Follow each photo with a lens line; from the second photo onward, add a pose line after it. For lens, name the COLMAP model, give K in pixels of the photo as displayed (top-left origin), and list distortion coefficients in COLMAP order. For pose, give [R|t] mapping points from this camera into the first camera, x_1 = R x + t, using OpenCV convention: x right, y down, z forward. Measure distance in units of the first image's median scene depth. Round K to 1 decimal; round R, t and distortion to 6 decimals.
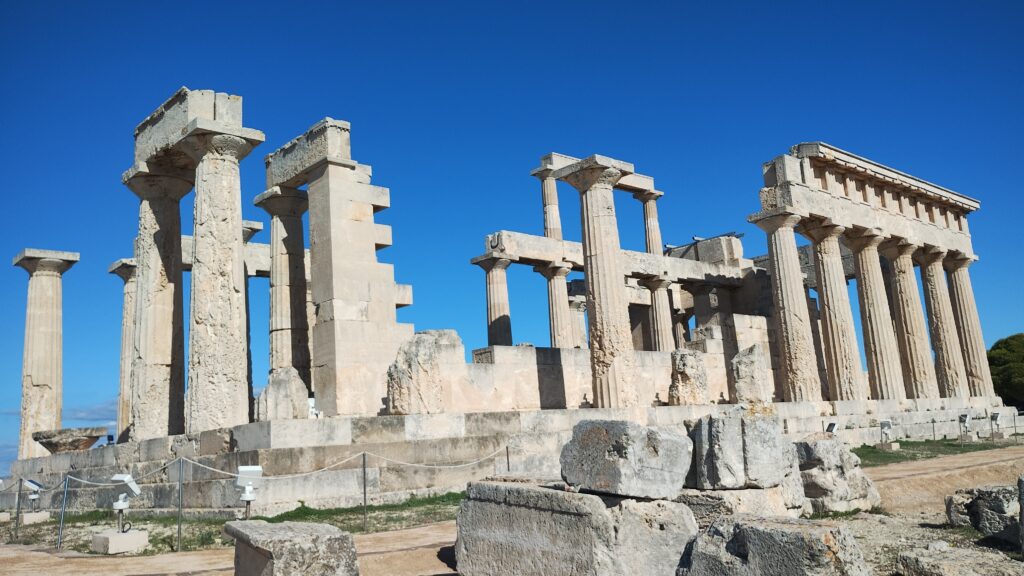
lens RADIAL K [[848.4, 0, 512.0], [0, 848.4, 288.0], [0, 0, 1]] dist [0.076093, -0.104927]
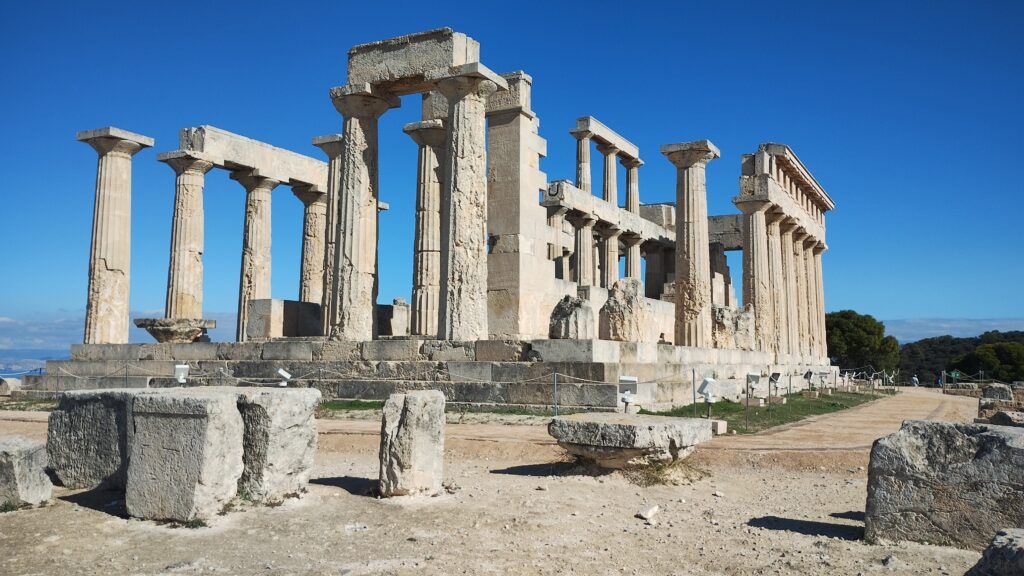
lens RADIAL K [[848.4, 0, 512.0], [0, 848.4, 288.0], [0, 0, 1]] dist [0.076093, -0.104927]
pose [[0.938448, 0.108205, 0.328034, -0.519974], [-0.136003, 0.988707, 0.062945, 0.012582], [-0.317519, -0.103684, 0.942566, -0.075537]]
